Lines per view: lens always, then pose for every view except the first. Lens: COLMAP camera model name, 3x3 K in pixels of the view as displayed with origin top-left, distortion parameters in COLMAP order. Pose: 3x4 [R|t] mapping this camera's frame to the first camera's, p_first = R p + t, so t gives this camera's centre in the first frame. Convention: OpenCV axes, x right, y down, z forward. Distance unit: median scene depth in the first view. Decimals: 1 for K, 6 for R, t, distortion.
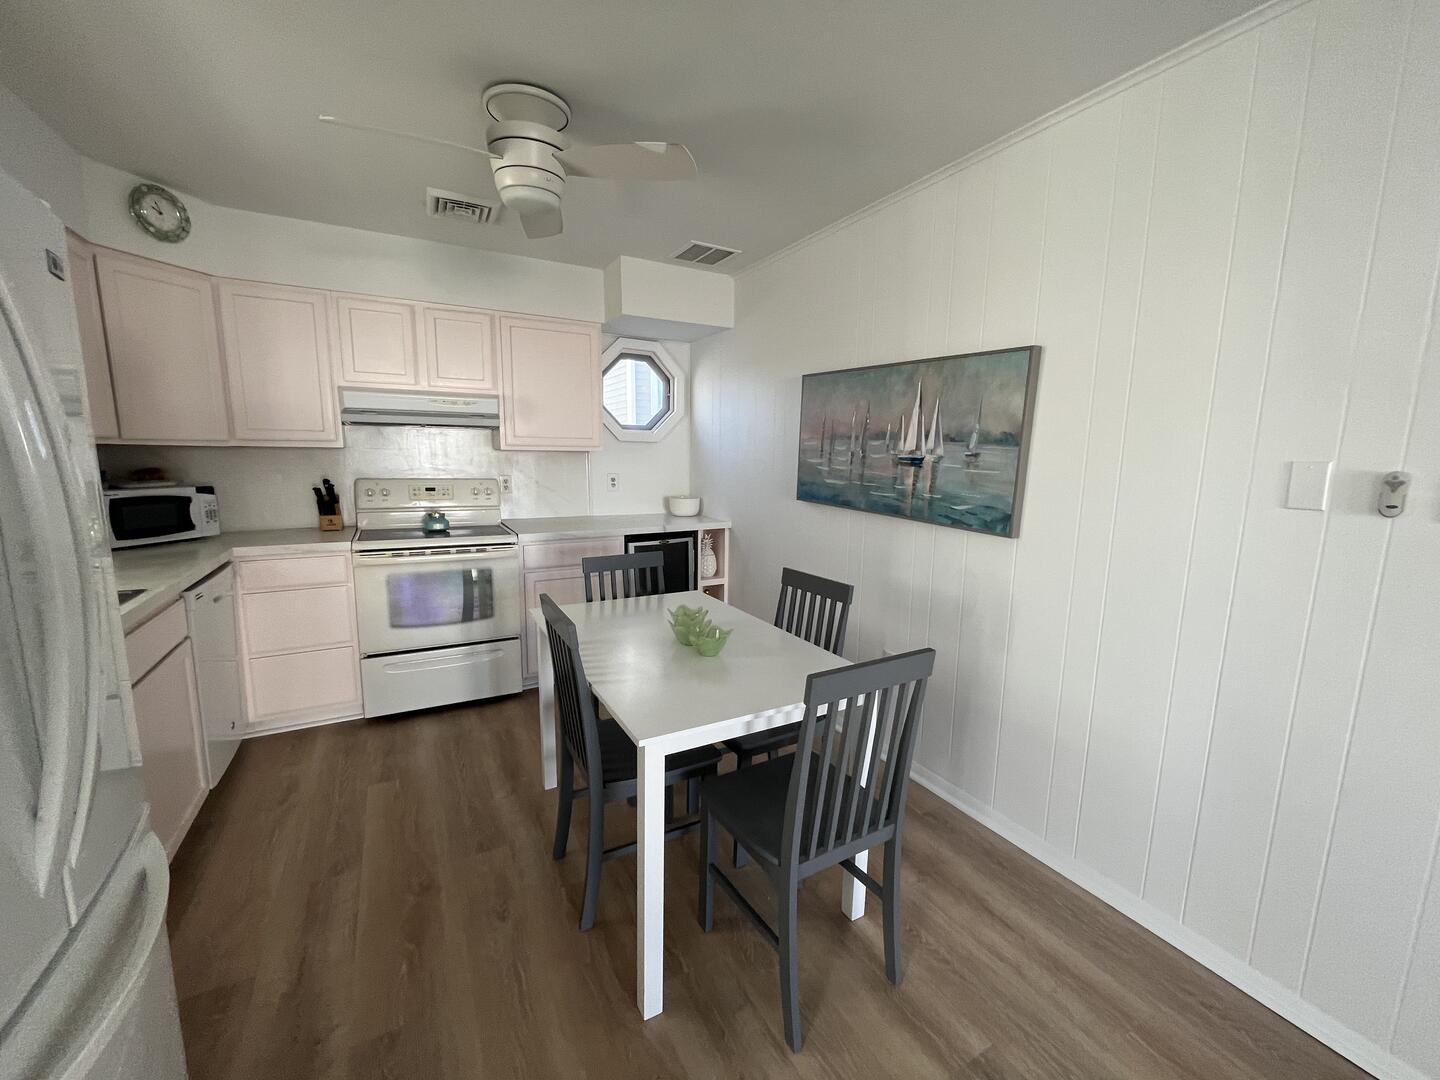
lens RADIAL K [[582.8, 0, 721.5], [0, 582.8, 541.6], [0, 0, 1]] dist [-0.001757, -0.000249]
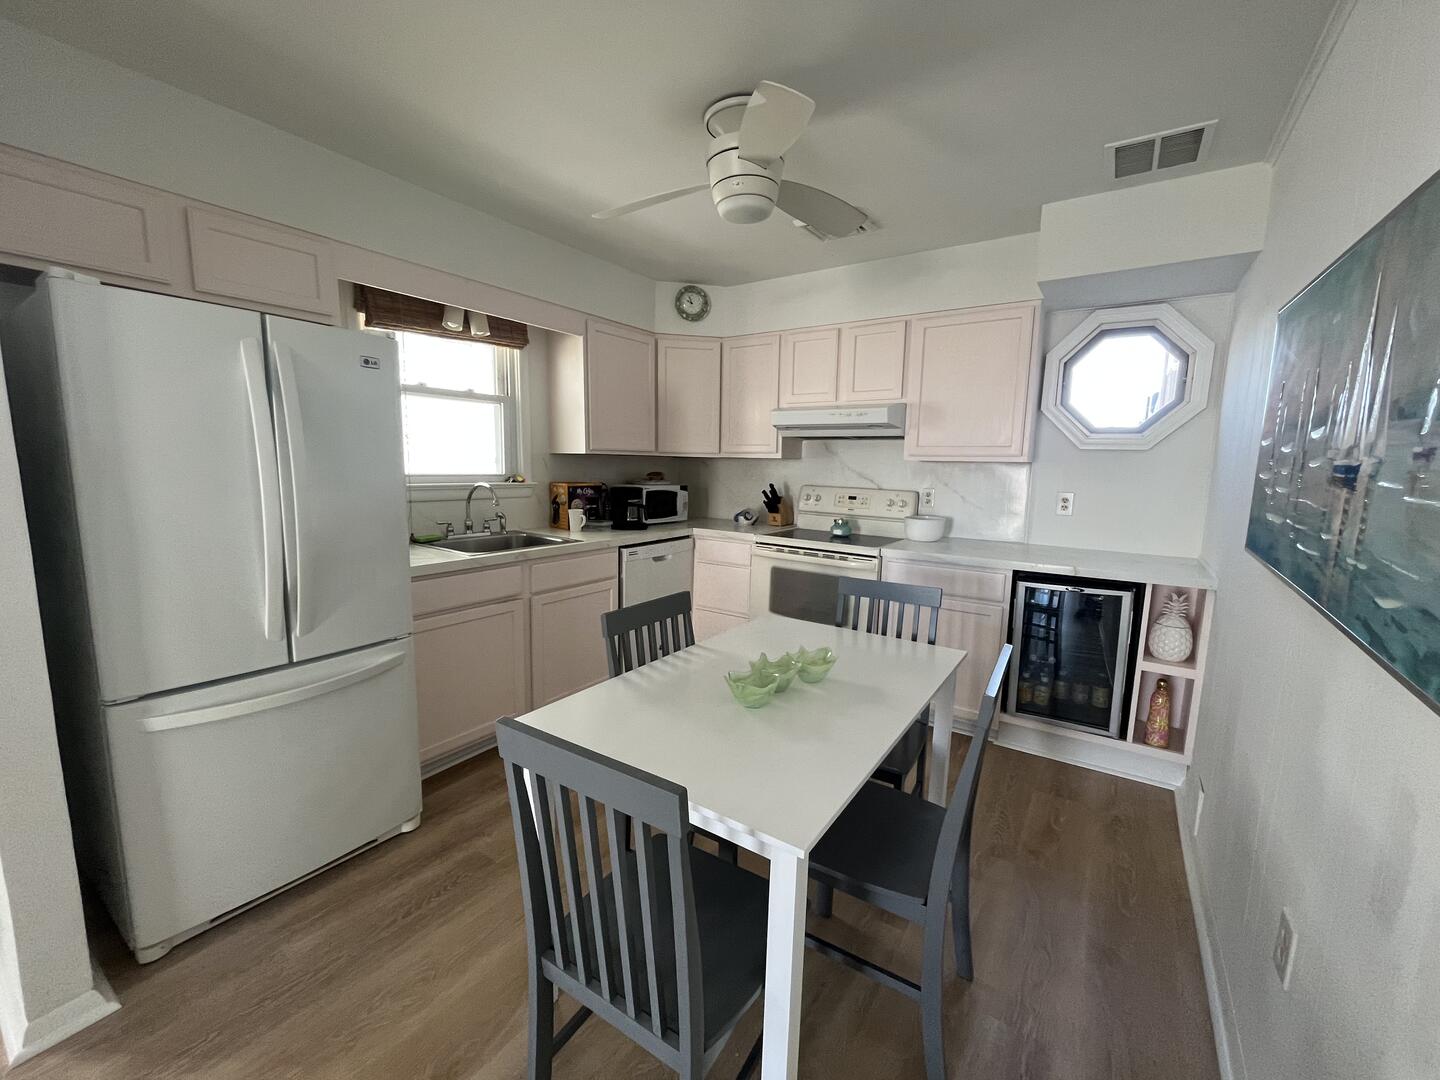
lens RADIAL K [[582.8, 0, 721.5], [0, 582.8, 541.6], [0, 0, 1]] dist [-0.001757, -0.000249]
pose [[0.454104, 0.118005, -0.883099, 0.385120], [-0.146820, 0.987550, 0.056465, -0.040349], [0.878768, 0.104016, 0.465776, 0.343974]]
